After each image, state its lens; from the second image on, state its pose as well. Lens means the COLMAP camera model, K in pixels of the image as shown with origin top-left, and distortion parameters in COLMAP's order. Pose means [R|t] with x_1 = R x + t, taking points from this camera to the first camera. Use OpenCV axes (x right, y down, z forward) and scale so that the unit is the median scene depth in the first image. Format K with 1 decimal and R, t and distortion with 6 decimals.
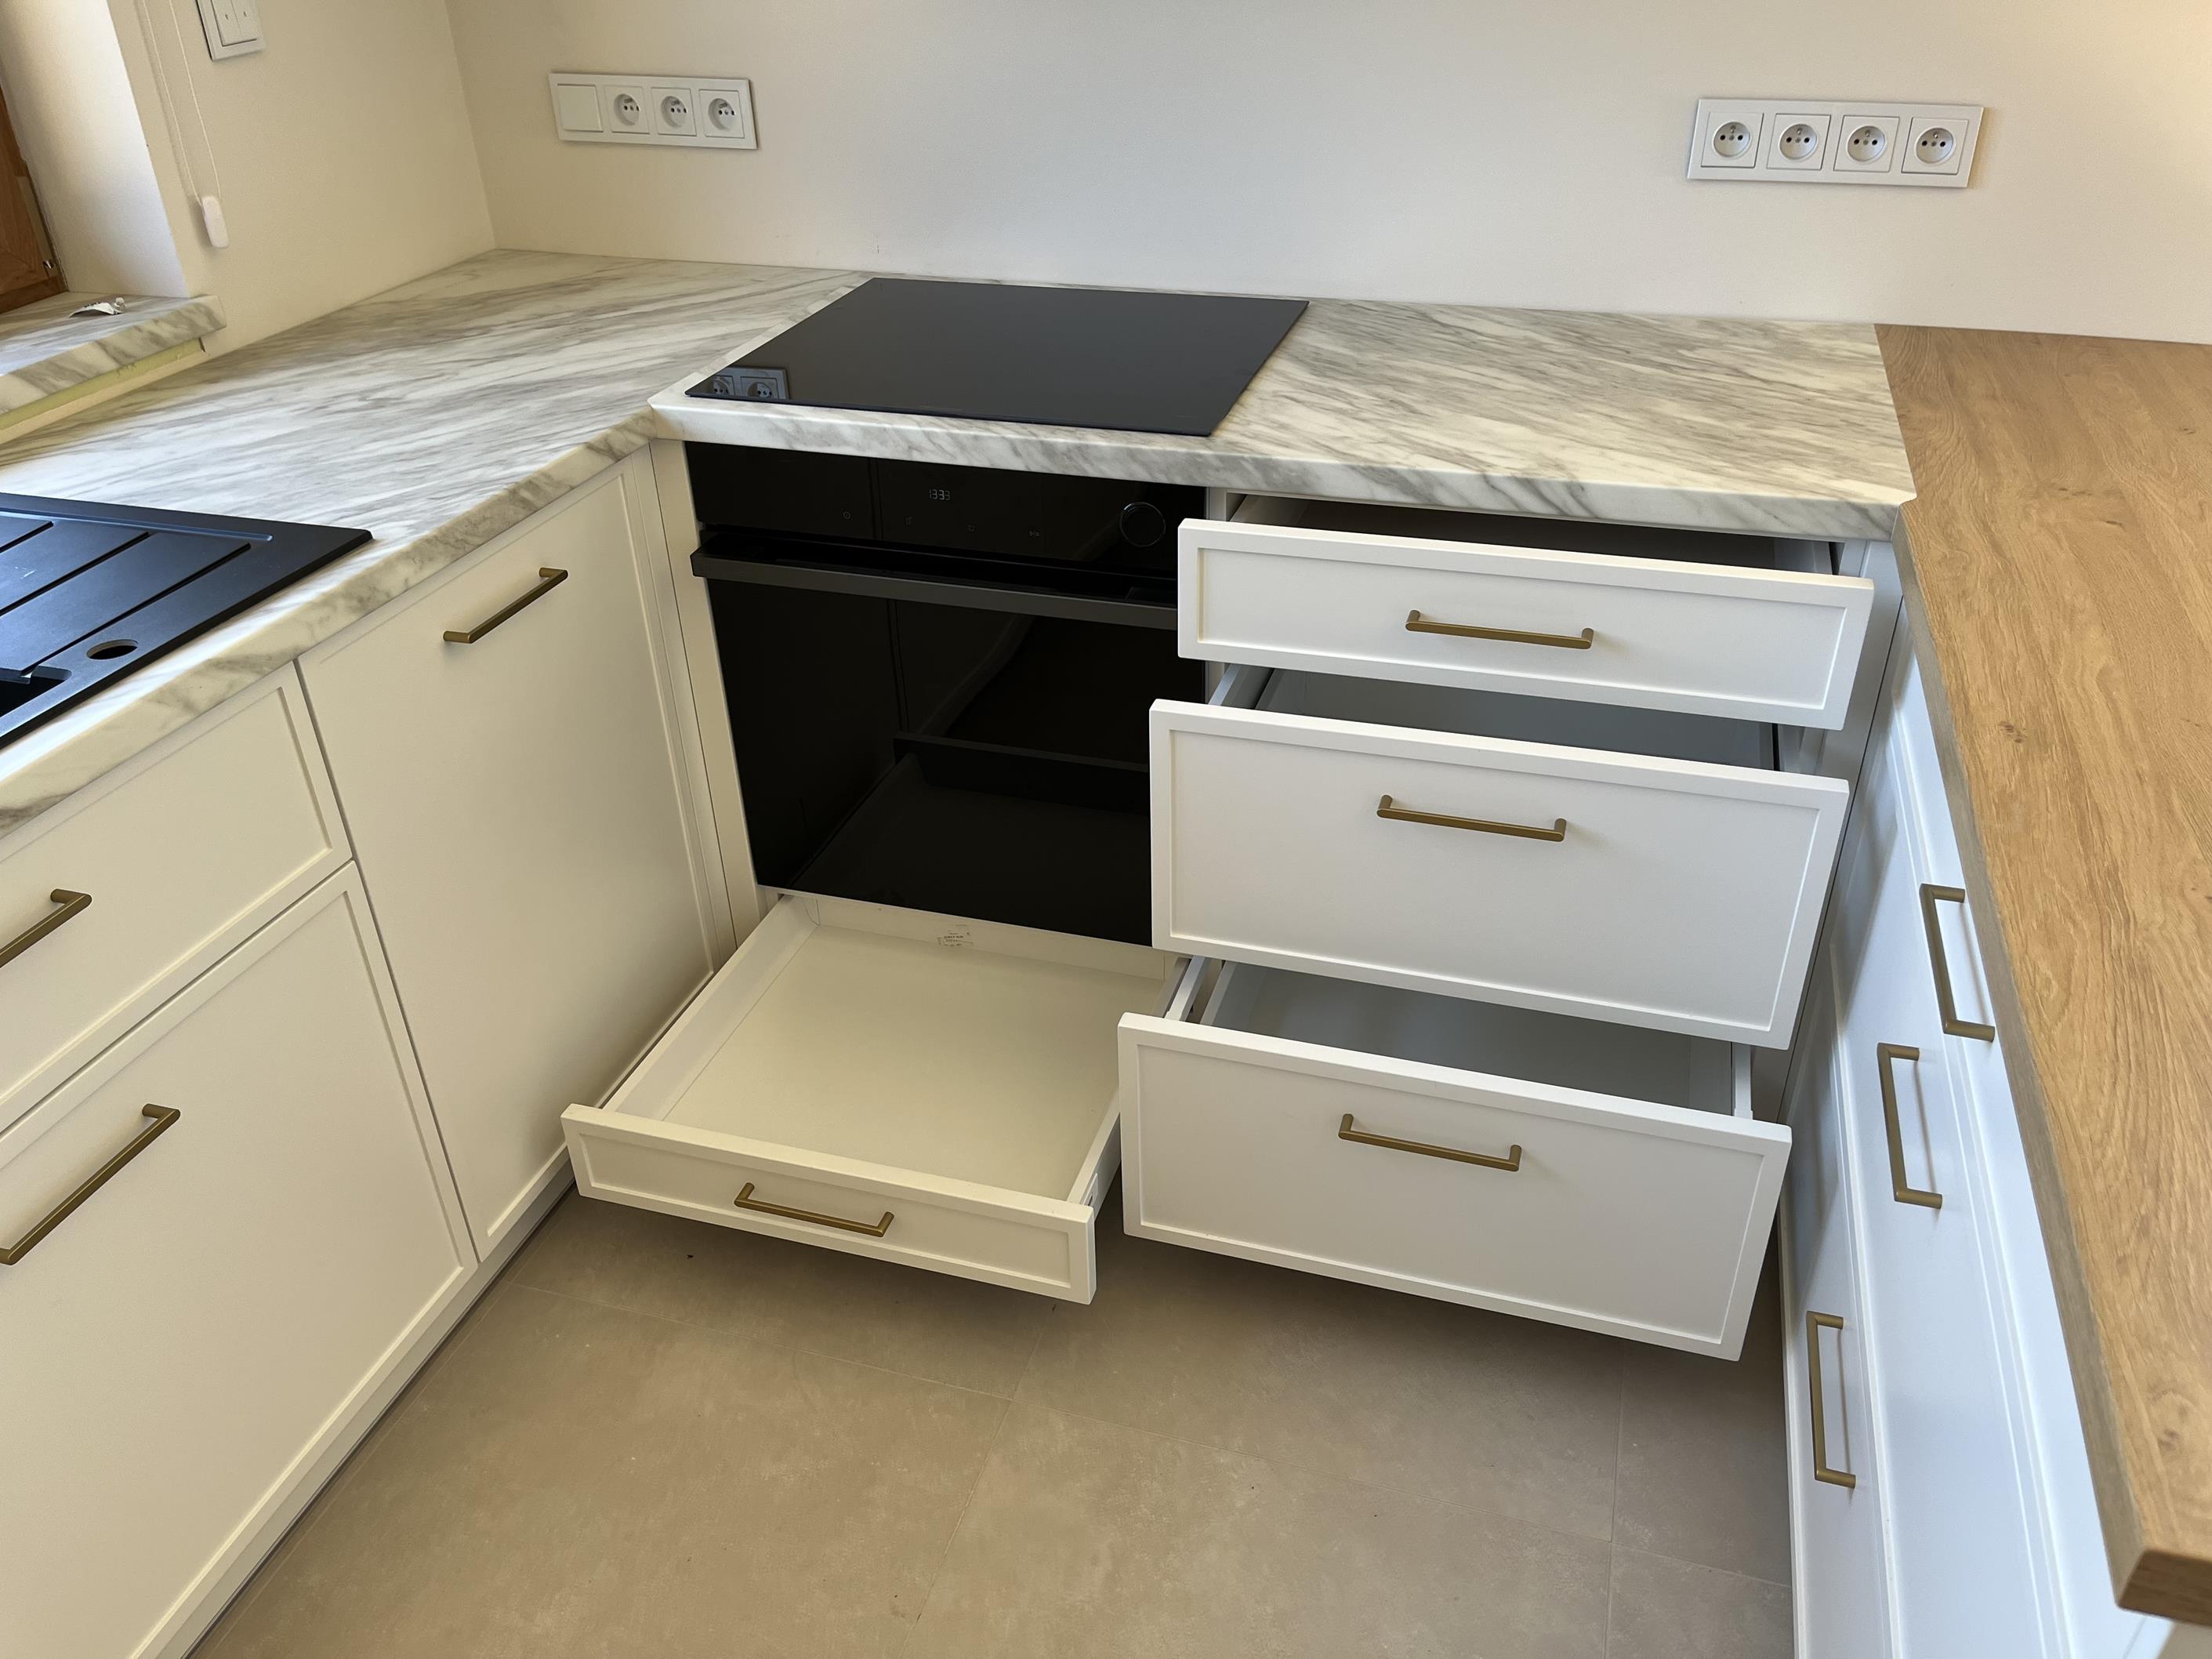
lens RADIAL K [[1678.0, 0, 1118.8], [0, 1678.0, 840.0], [0, 0, 1]] dist [0.071586, -0.099728]
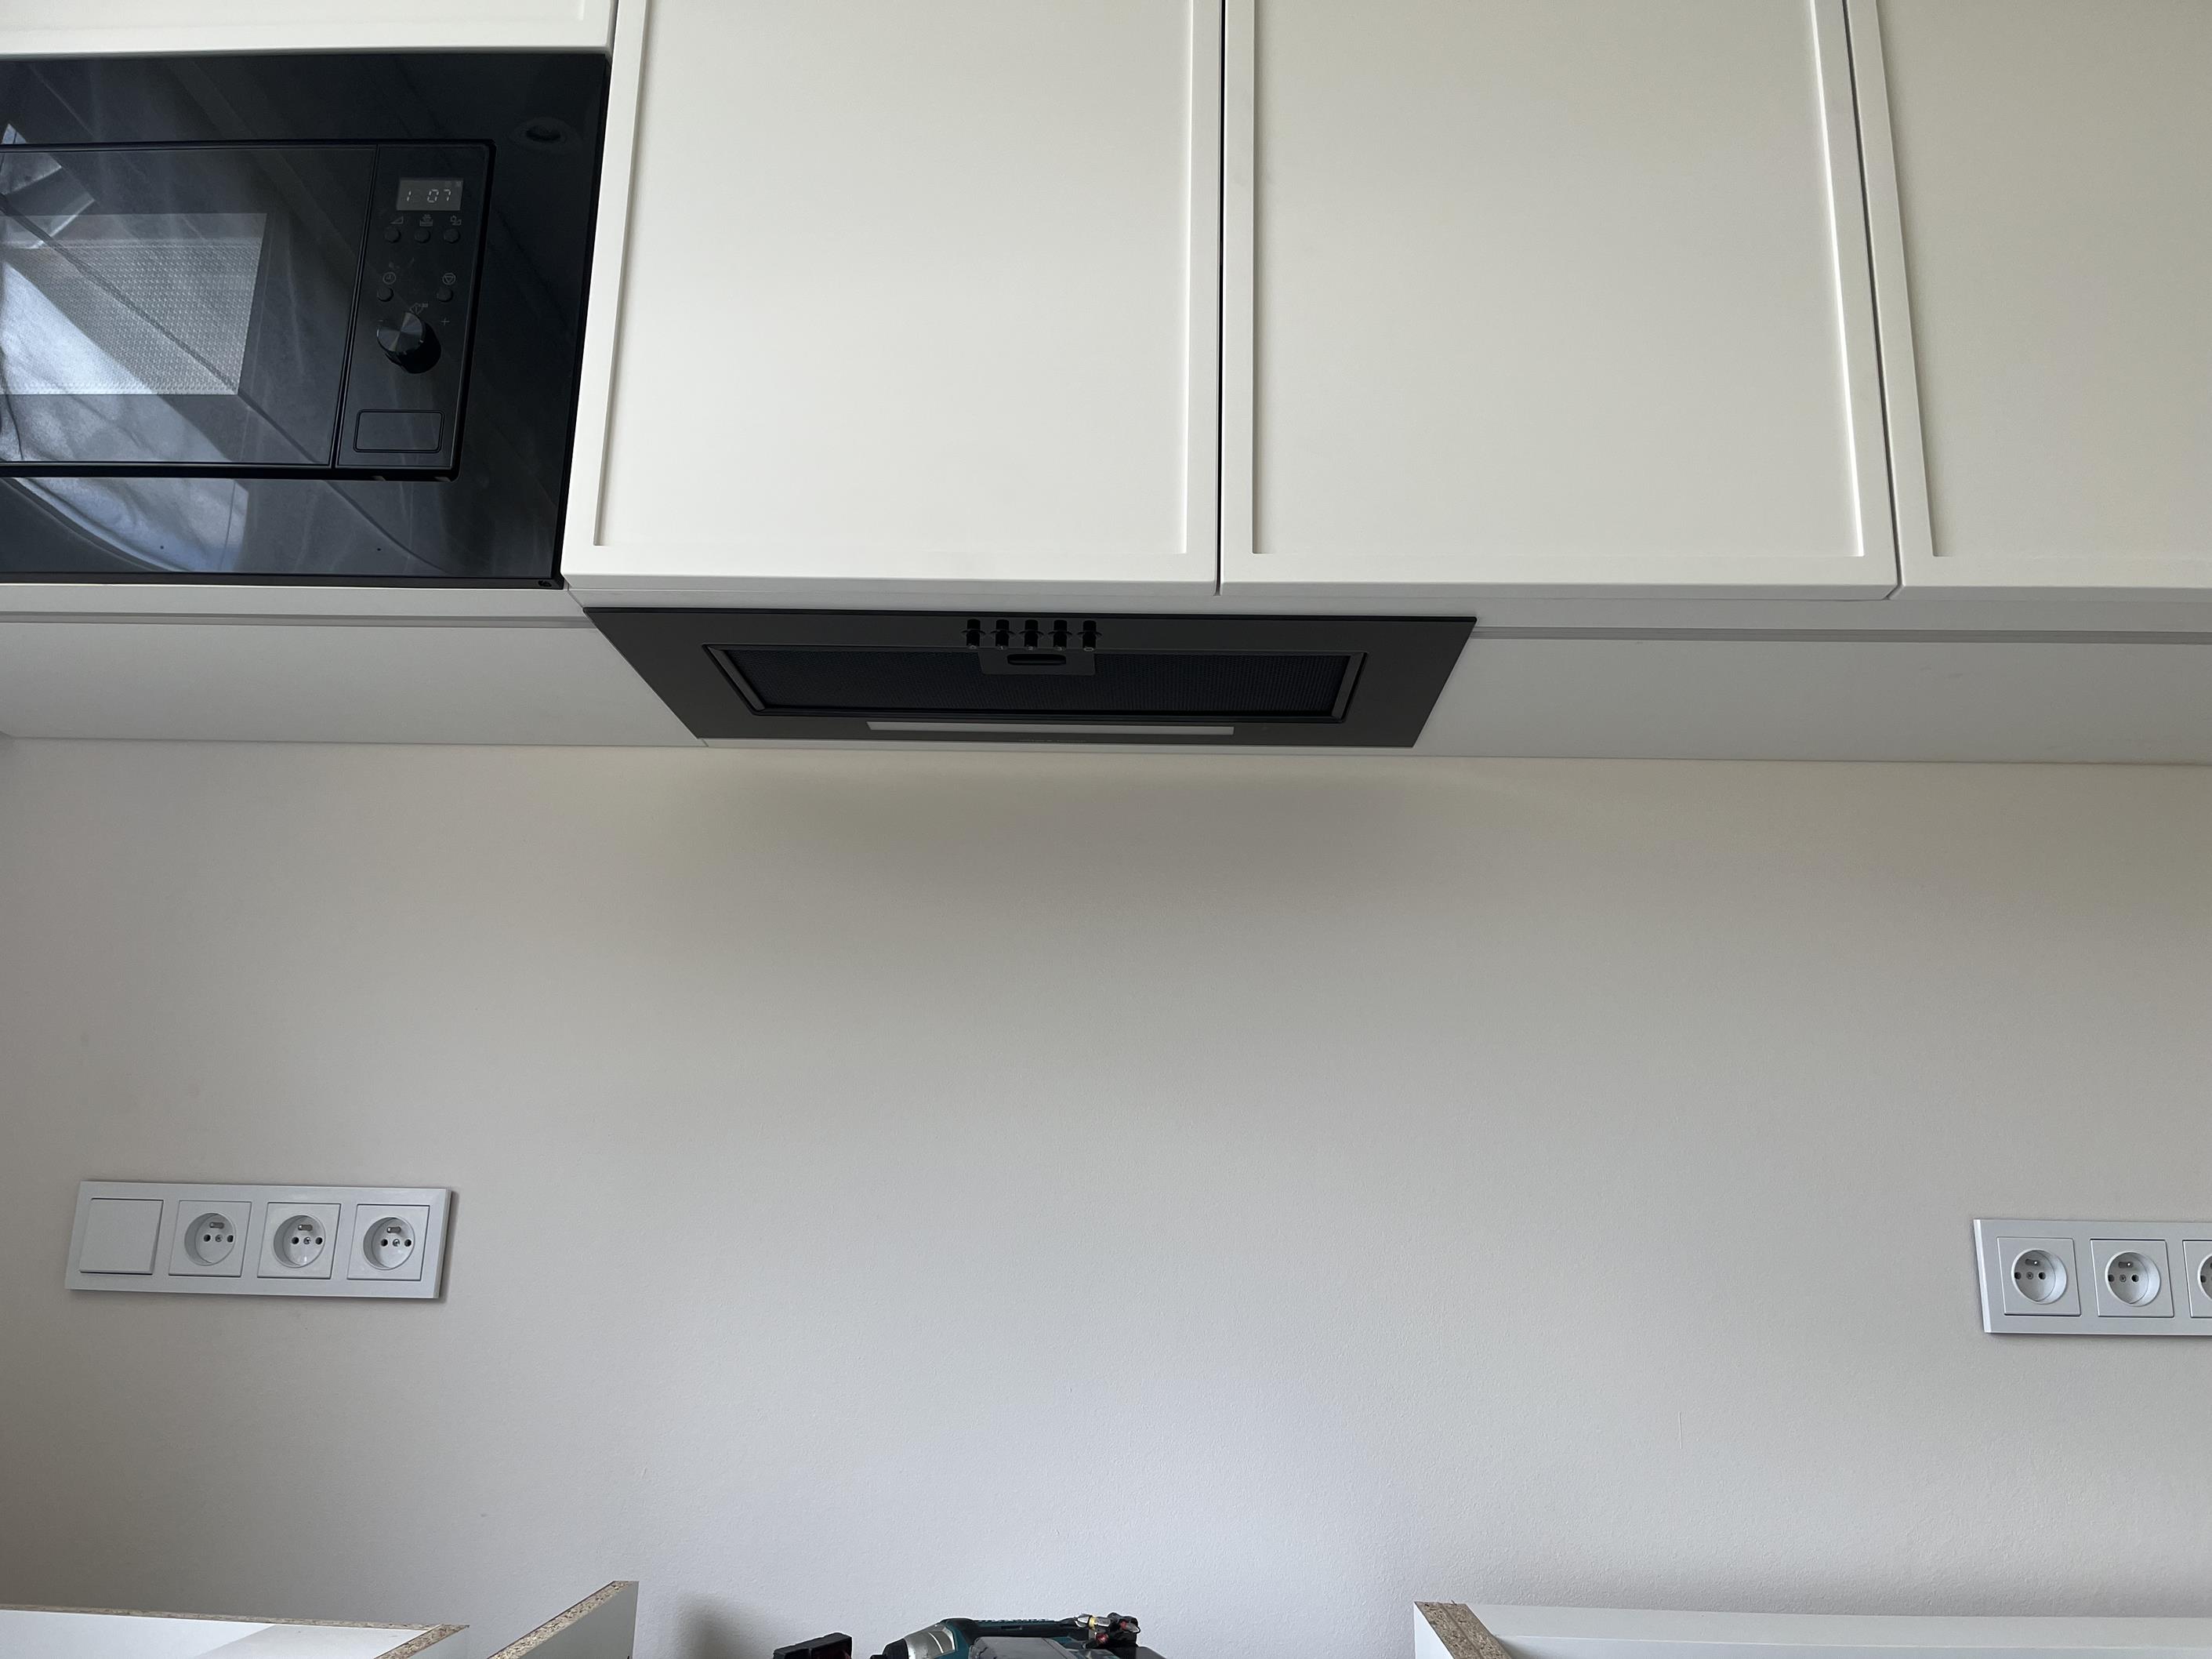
lens RADIAL K [[1678.0, 0, 1110.3], [0, 1678.0, 839.1], [0, 0, 1]] dist [0.071586, -0.099728]
pose [[0.963546, 0.101027, 0.247734, -0.180390], [0.105022, 0.708813, -0.697535, -0.104631], [-0.246067, 0.698124, 0.672364, 0.523628]]
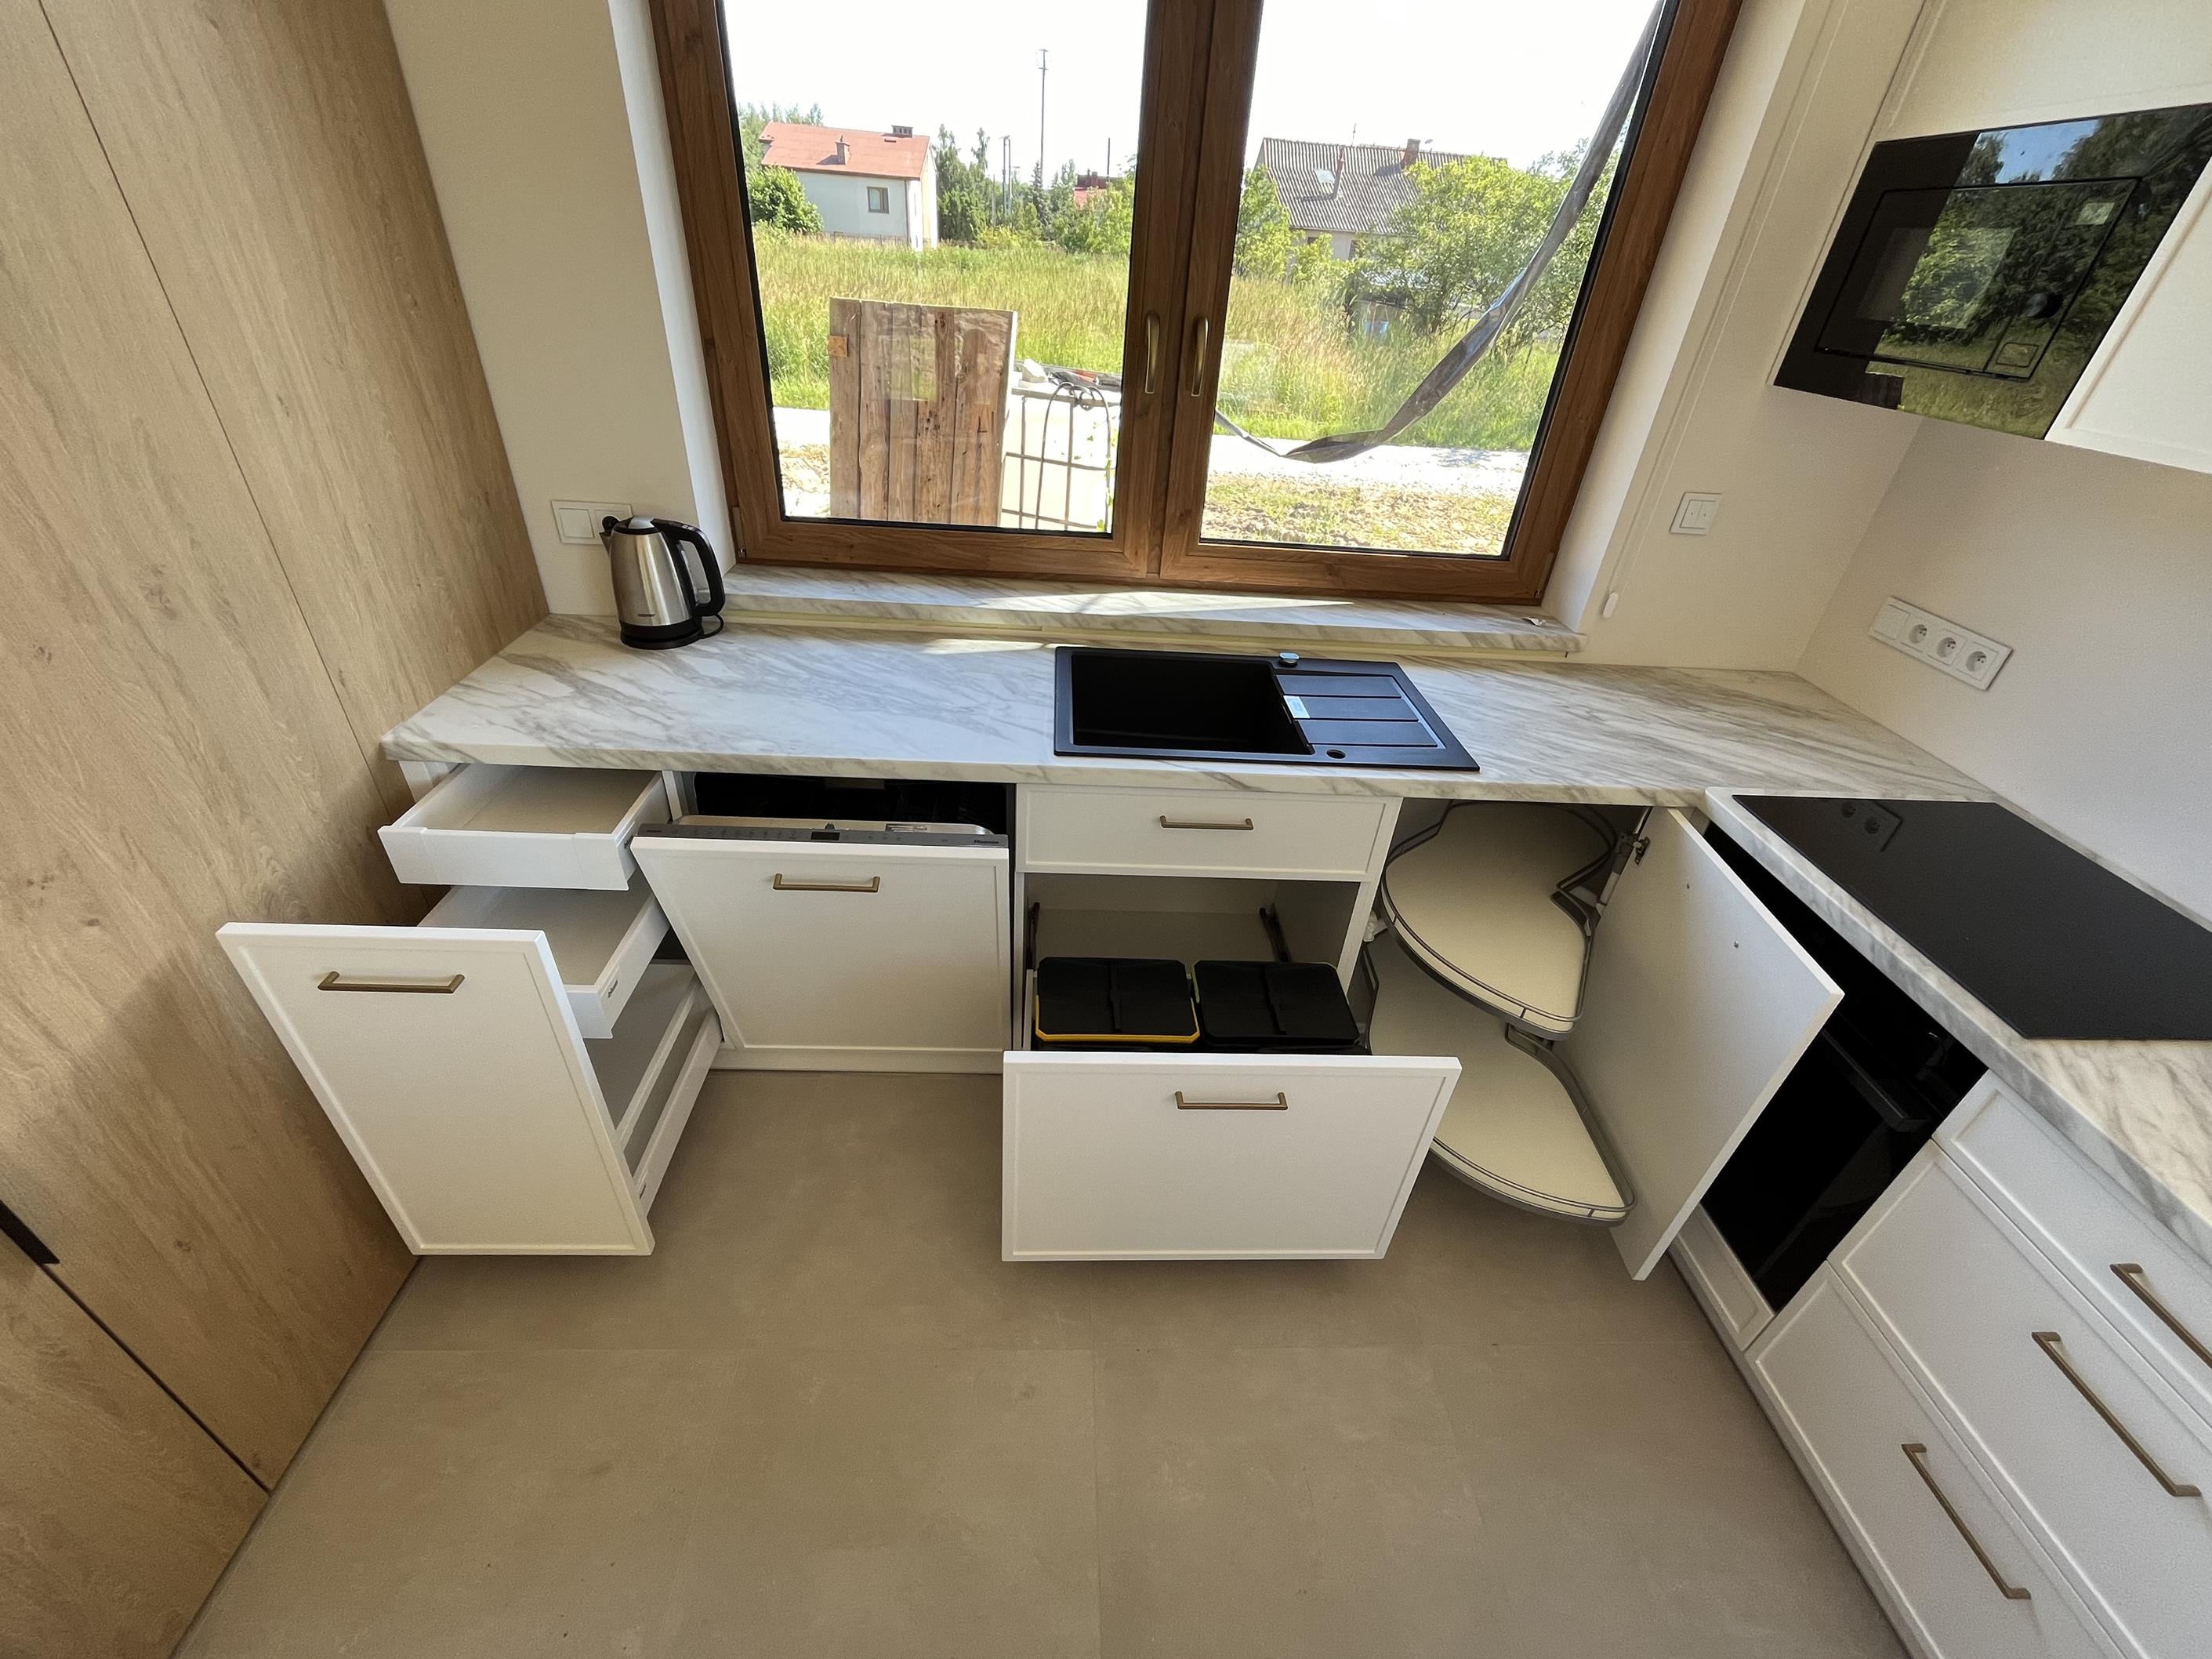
lens RADIAL K [[902.9, 0, 1106.8], [0, 902.9, 835.2], [0, 0, 1]] dist [-0.003319, -0.000157]
pose [[0.330645, 0.552173, -0.765362, 0.227998], [-0.557125, 0.768791, 0.313962, -0.165998], [0.761765, 0.322592, 0.561826, 0.054776]]
